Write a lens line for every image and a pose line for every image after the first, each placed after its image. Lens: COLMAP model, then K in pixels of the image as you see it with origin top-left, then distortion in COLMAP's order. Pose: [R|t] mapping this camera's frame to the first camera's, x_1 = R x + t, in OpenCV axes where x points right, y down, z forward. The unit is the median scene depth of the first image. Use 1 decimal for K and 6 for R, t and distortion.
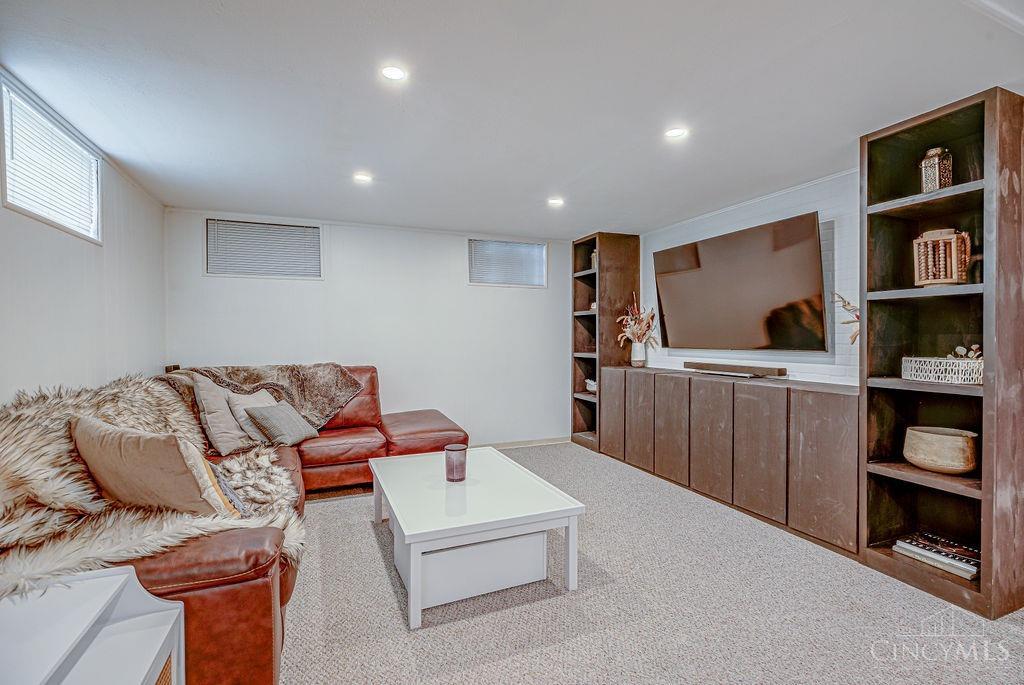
lens RADIAL K [[472.5, 0, 515.0], [0, 472.5, 343.4], [0, 0, 1]] dist [-0.004349, -0.001246]
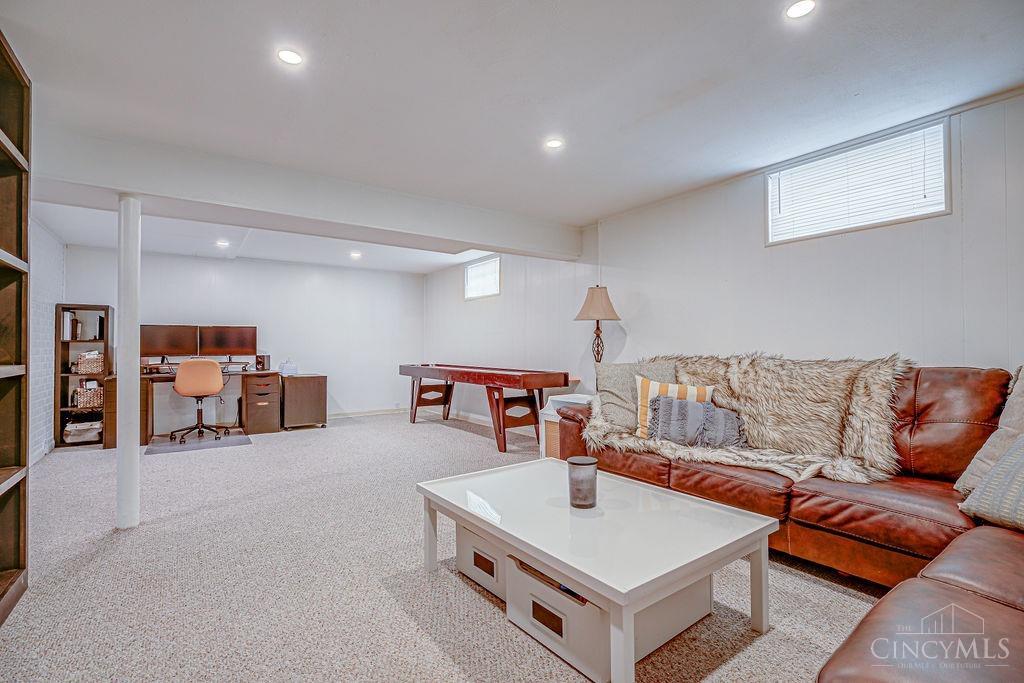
lens RADIAL K [[469.8, 0, 511.8], [0, 469.8, 342.5], [0, 0, 1]] dist [-0.002955, -0.000363]
pose [[-0.975674, 0.003933, -0.219191, 0.103796], [0.003539, 0.999991, 0.002192, 0.026363], [0.219198, 0.001363, -0.975679, 1.200340]]
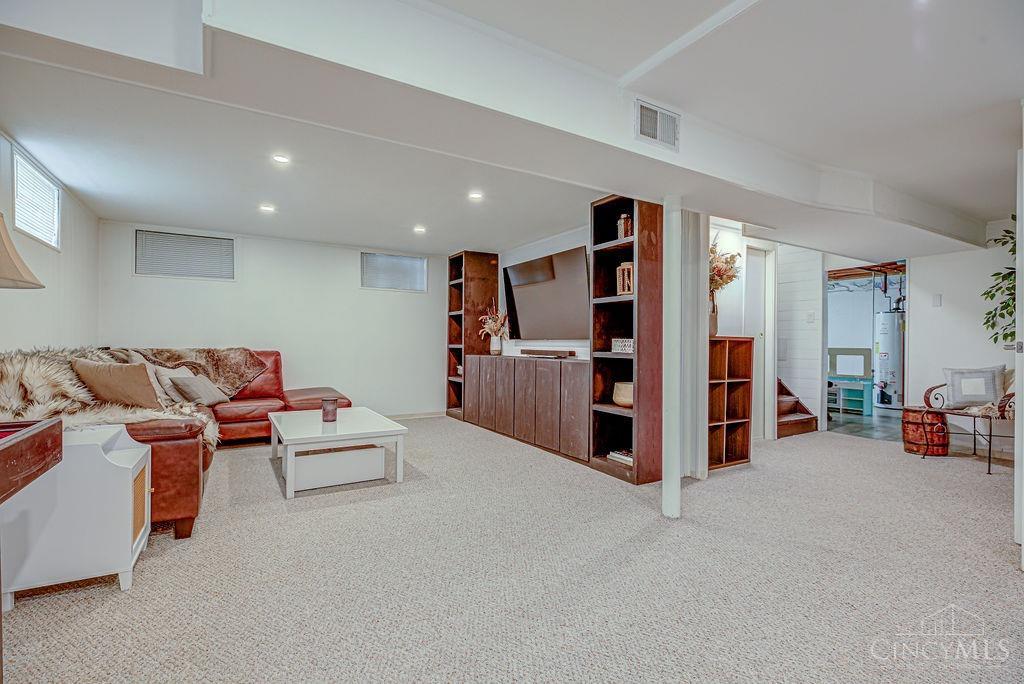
lens RADIAL K [[469.8, 0, 511.8], [0, 469.8, 343.0], [0, 0, 1]] dist [-0.002955, -0.000363]
pose [[0.990250, 0.010037, 0.138943, 0.163379], [-0.007996, 0.999852, -0.015242, 0.046297], [-0.139075, 0.013982, 0.990183, -0.370168]]
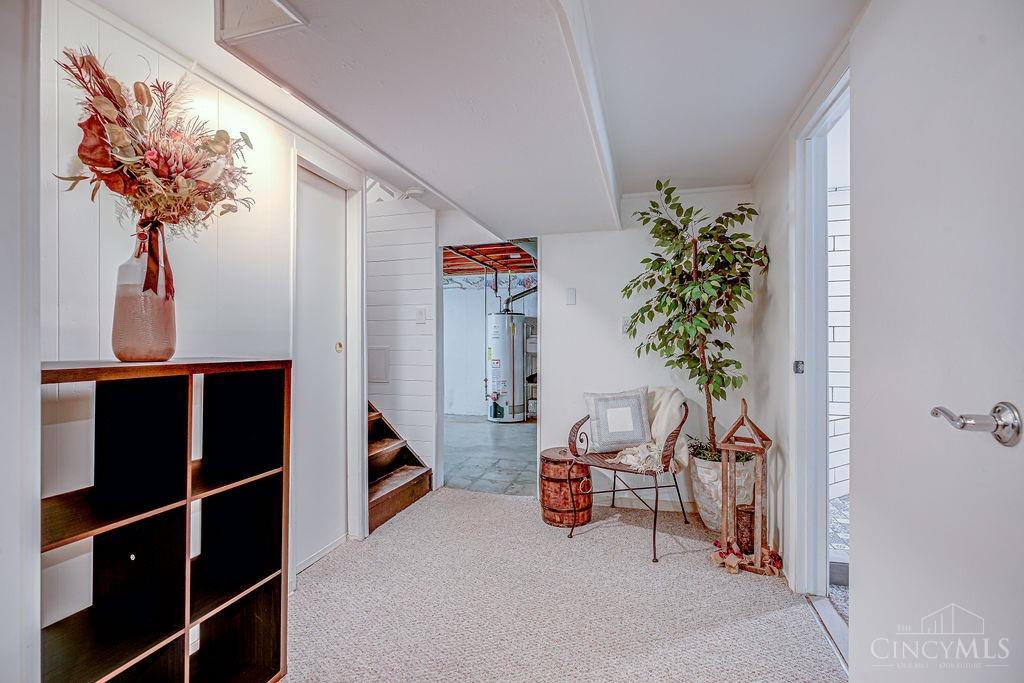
lens RADIAL K [[469.8, 0, 511.8], [0, 469.8, 342.5], [0, 0, 1]] dist [-0.002955, -0.000363]
pose [[0.635419, 0.001225, 0.772166, 0.709565], [0.012062, 0.999861, -0.011512, 0.000232], [-0.772073, 0.016628, 0.635316, 0.247140]]
